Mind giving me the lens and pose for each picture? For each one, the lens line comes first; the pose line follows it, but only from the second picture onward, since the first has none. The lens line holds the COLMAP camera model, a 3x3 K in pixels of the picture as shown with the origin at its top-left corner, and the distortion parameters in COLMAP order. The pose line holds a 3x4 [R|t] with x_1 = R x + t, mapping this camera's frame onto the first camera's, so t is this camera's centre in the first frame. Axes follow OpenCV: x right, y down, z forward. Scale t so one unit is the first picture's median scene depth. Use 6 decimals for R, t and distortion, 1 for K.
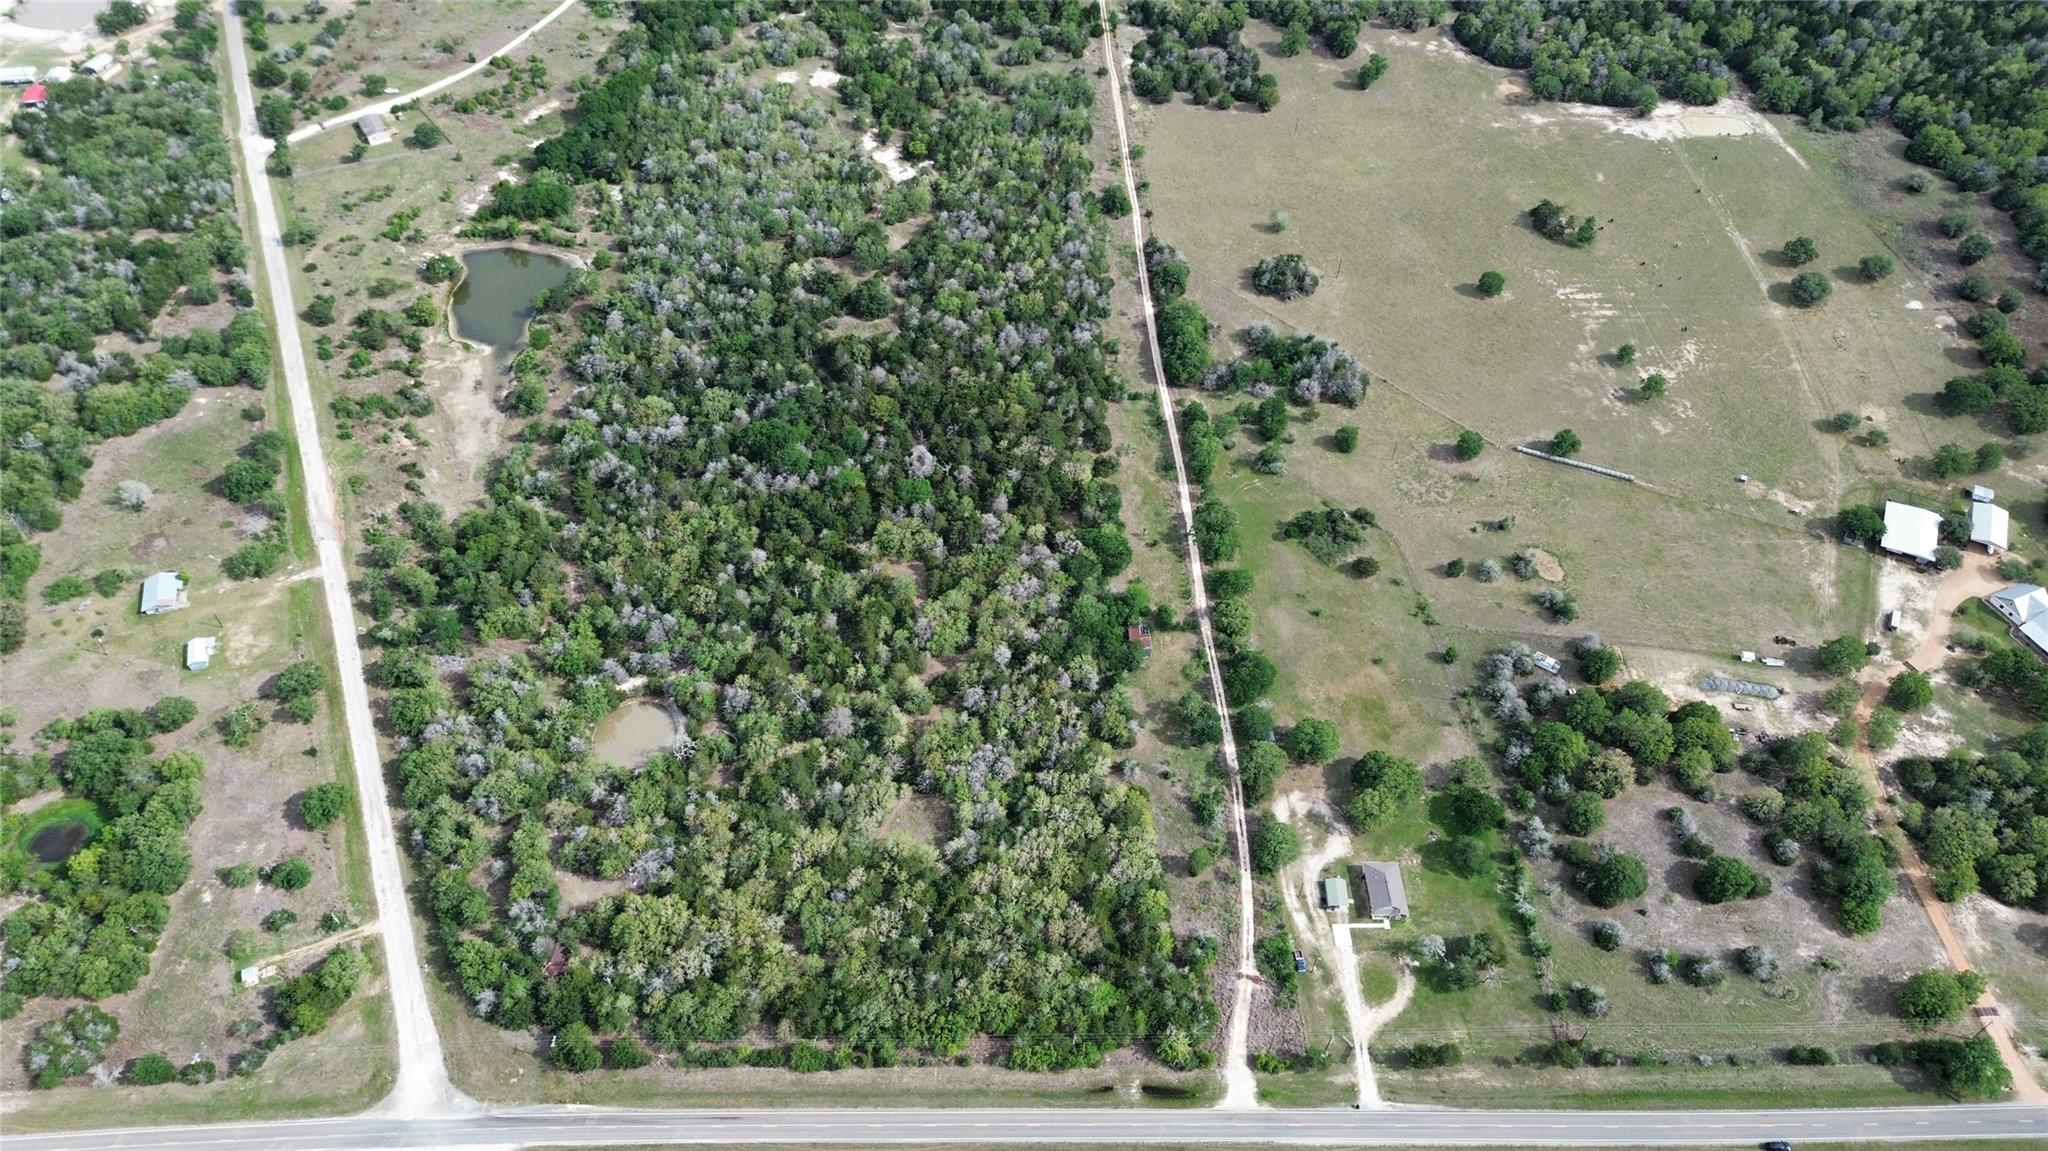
lens RADIAL K [[1445.2, 0, 1013.1], [0, 1445.2, 562.7], [0, 0, 1]] dist [0.066141, -0.058755]
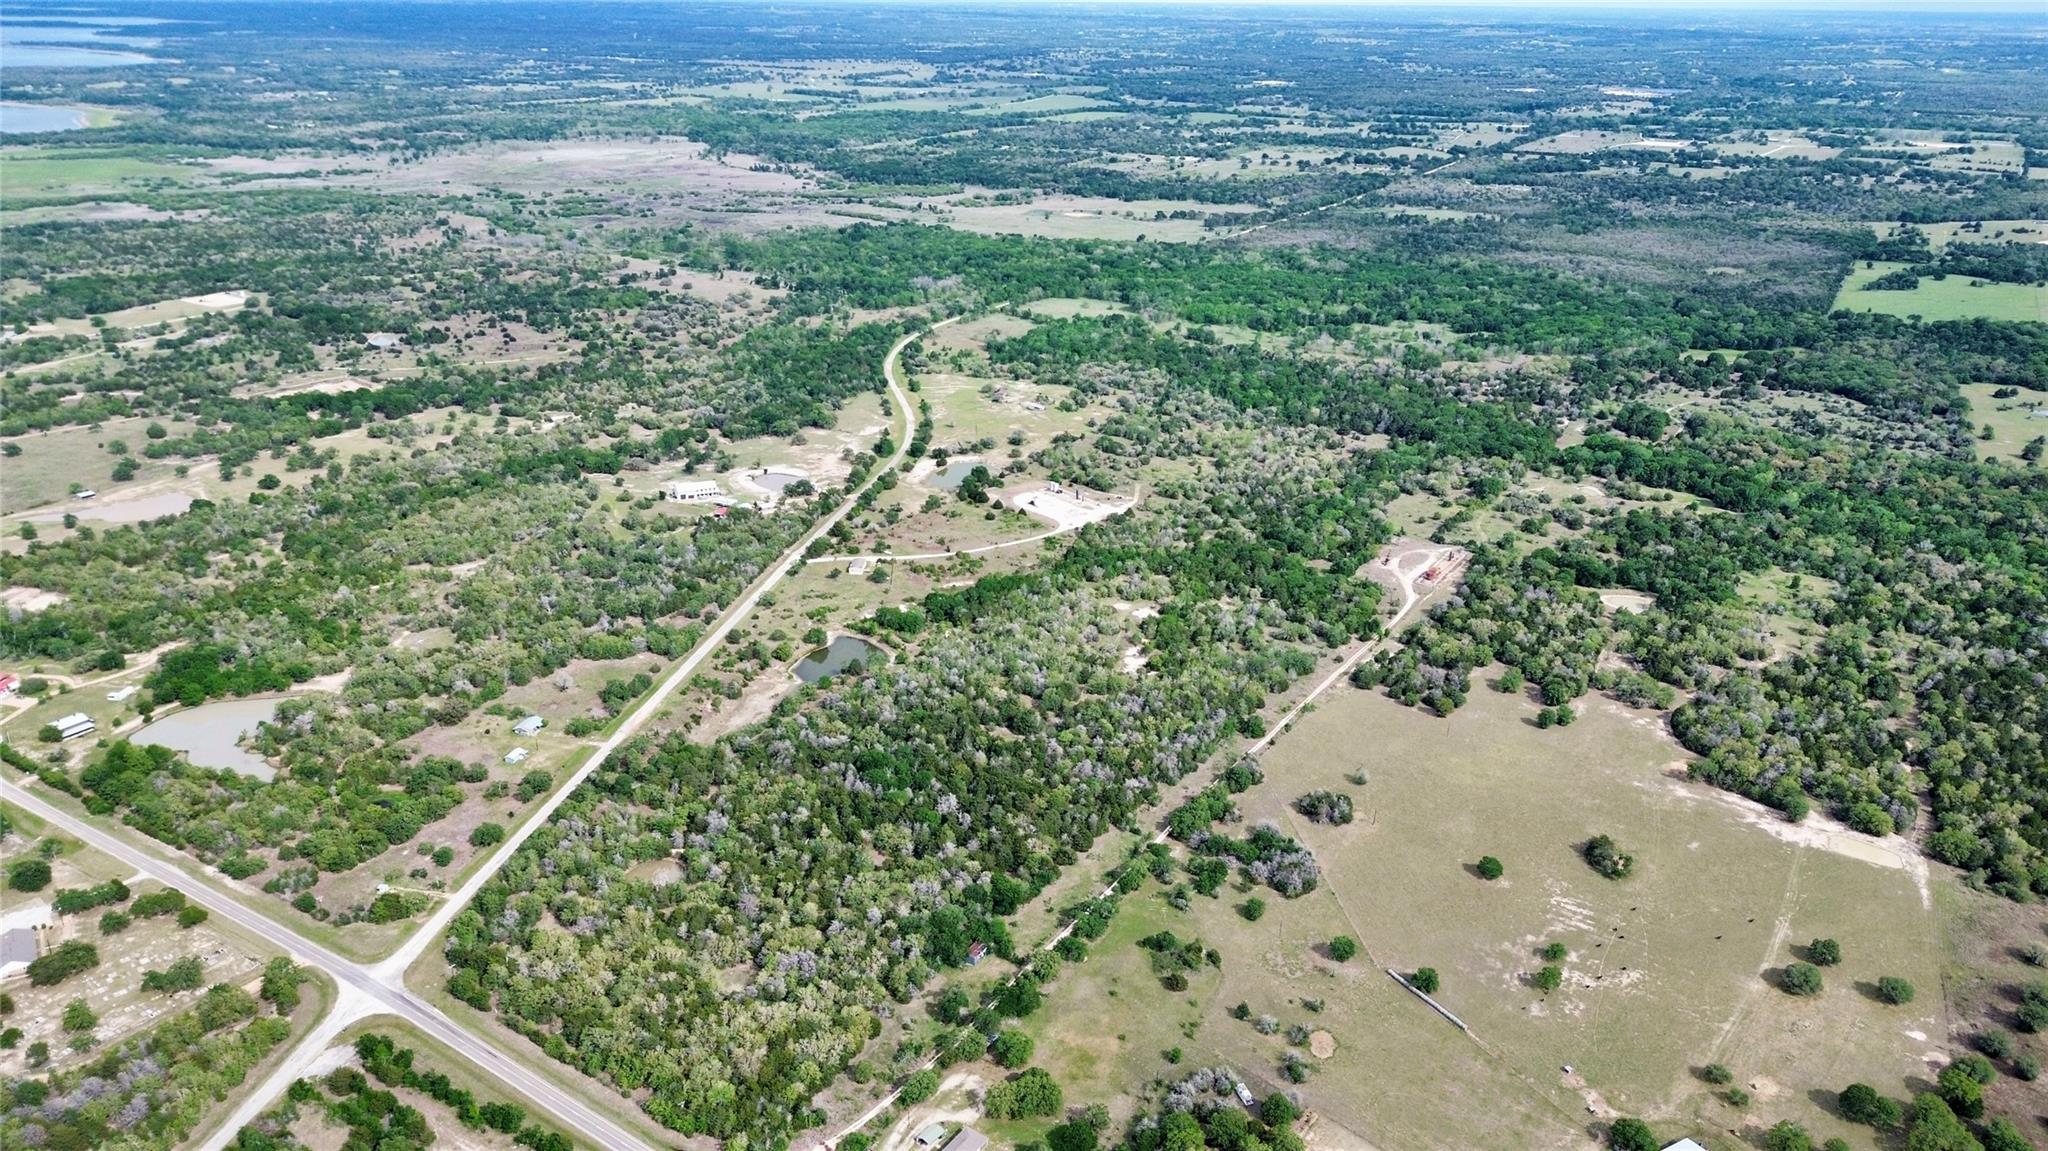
lens RADIAL K [[1445.2, 0, 1023.7], [0, 1445.2, 579.3], [0, 0, 1]] dist [0.066141, -0.058755]
pose [[0.813699, 0.218453, -0.538677, 0.886803], [-0.430548, 0.849105, -0.306022, 0.176173], [0.390542, 0.480936, 0.784970, -0.190262]]
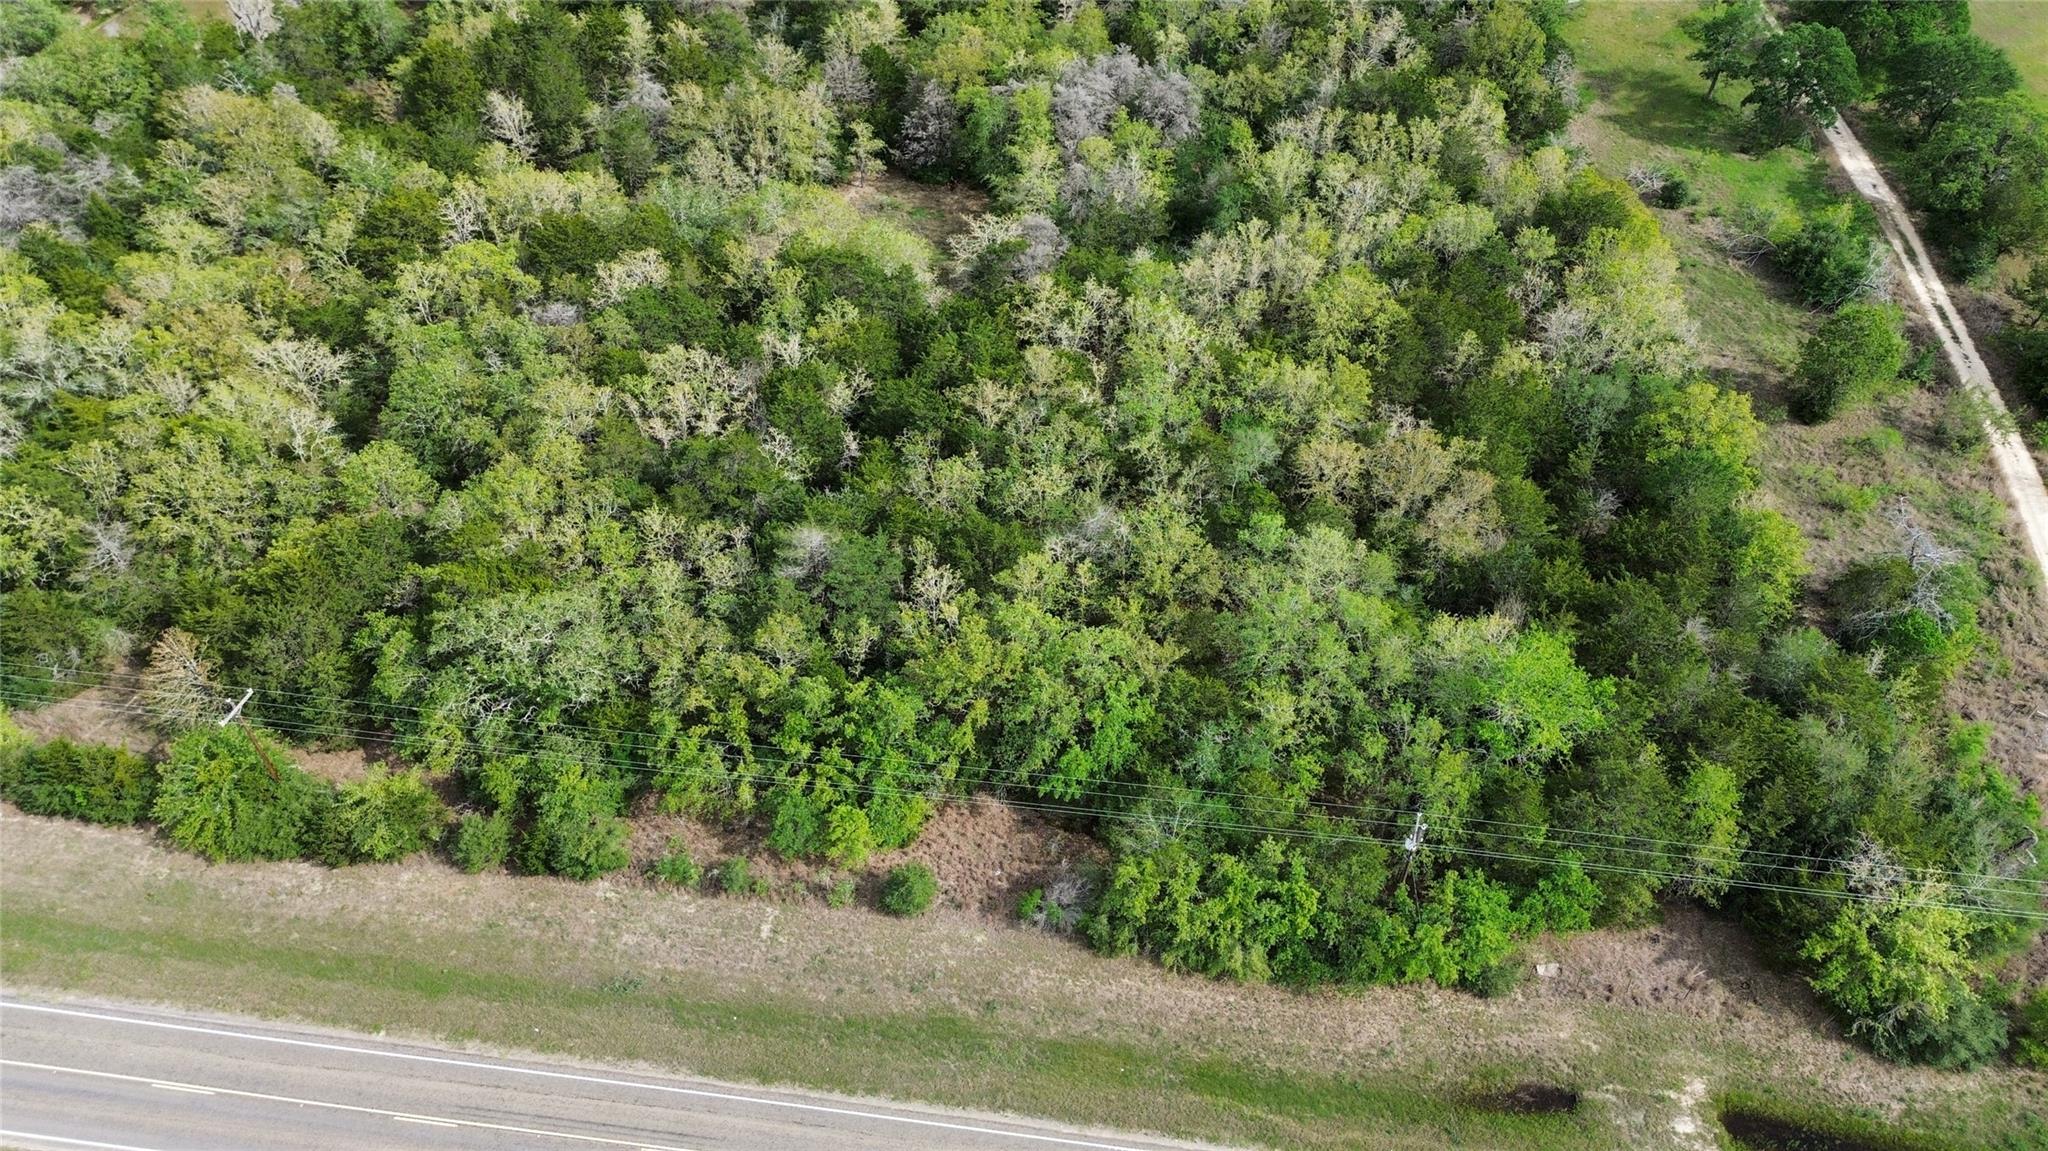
lens RADIAL K [[1445.2, 0, 1022.6], [0, 1445.2, 563.7], [0, 0, 1]] dist [0.066141, -0.058755]
pose [[0.990738, 0.096849, -0.095174, 0.002164], [-0.101901, 0.993551, -0.049719, 0.285554], [0.089745, 0.058957, 0.994218, 0.734707]]
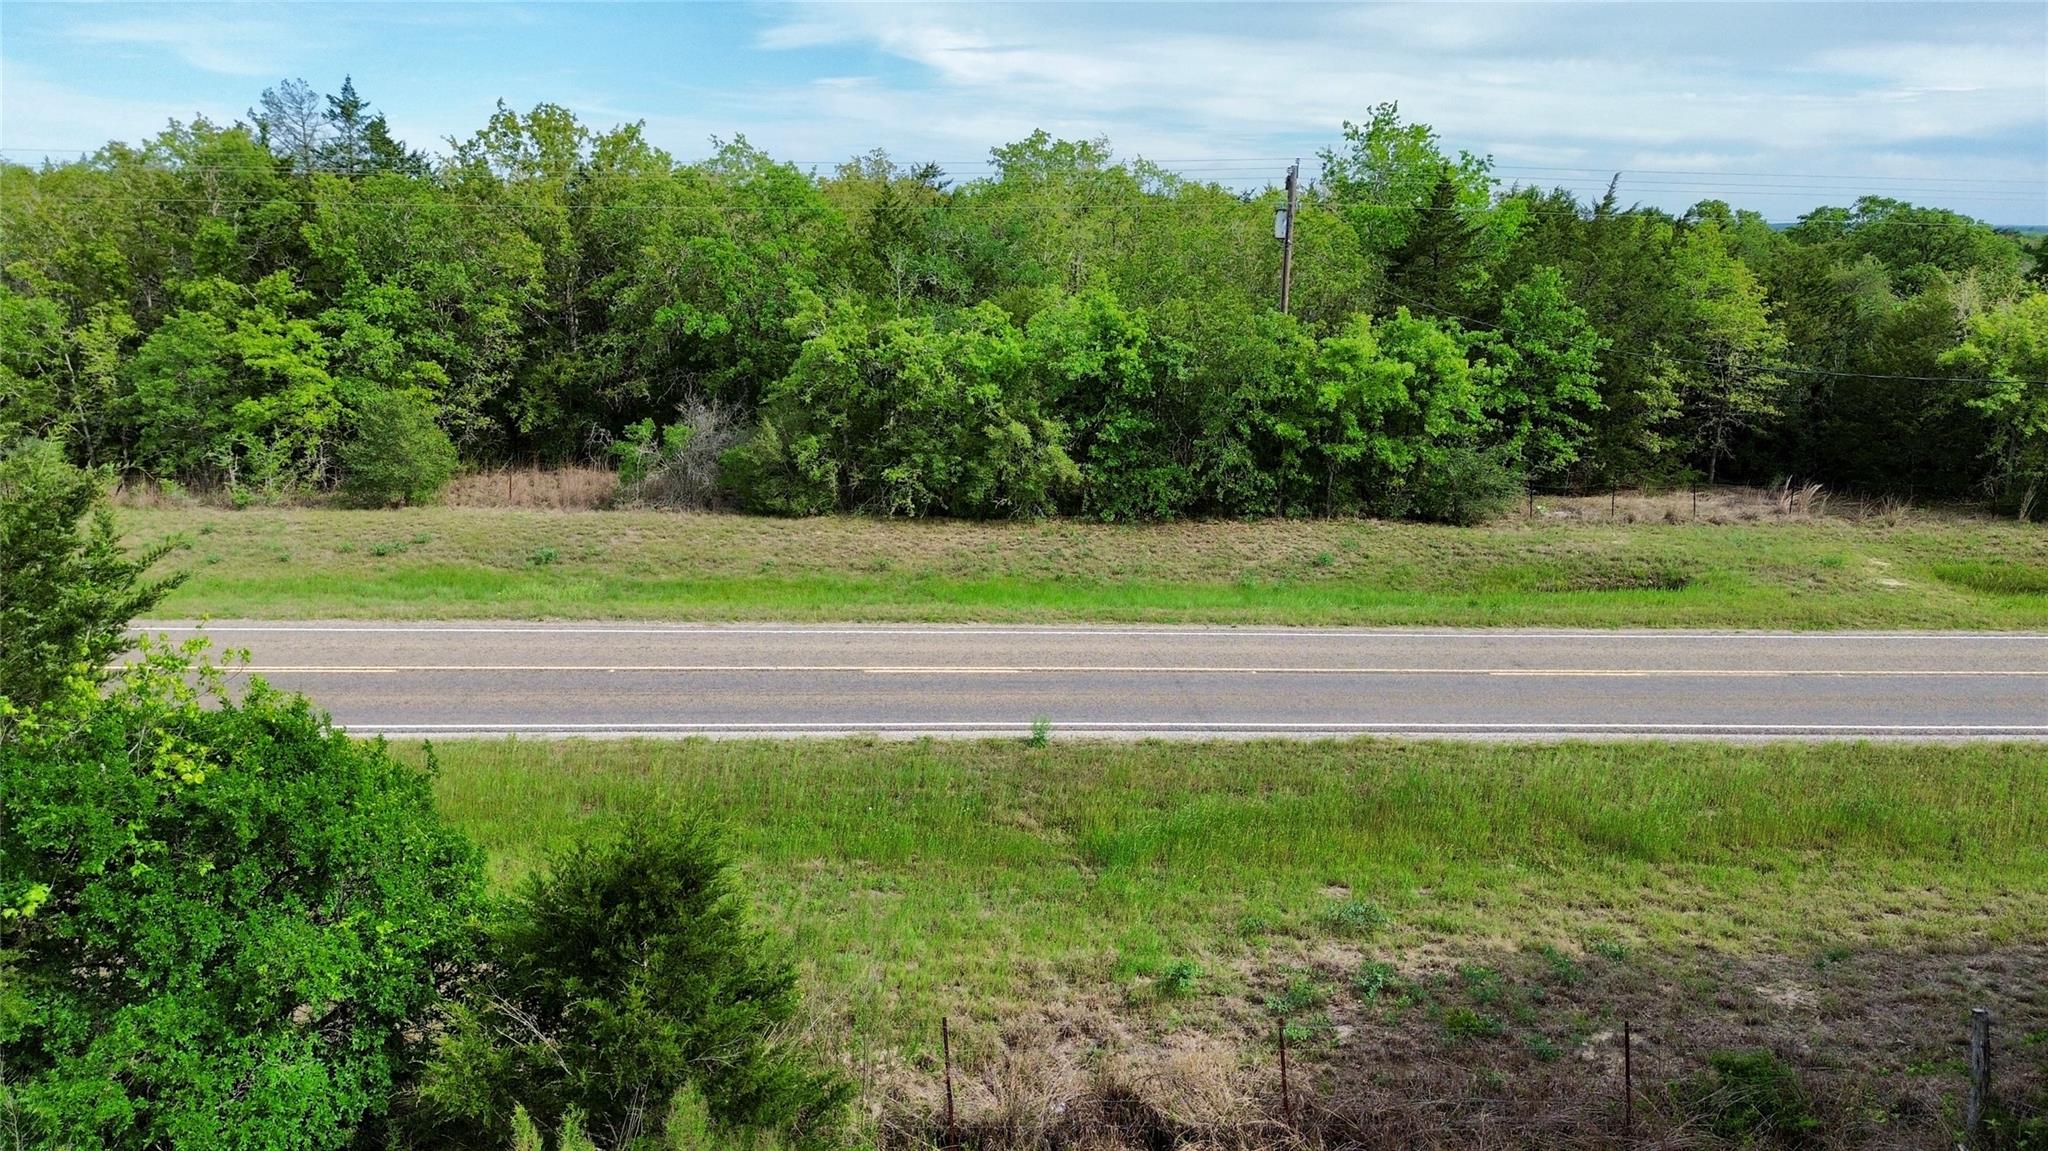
lens RADIAL K [[1445.2, 0, 1033.0], [0, 1445.2, 588.0], [0, 0, 1]] dist [0.066141, -0.058755]
pose [[0.999318, -0.002993, 0.036805, 0.014877], [0.022965, 0.830884, -0.555972, 0.396479], [-0.028917, 0.556438, 0.830386, 0.858214]]
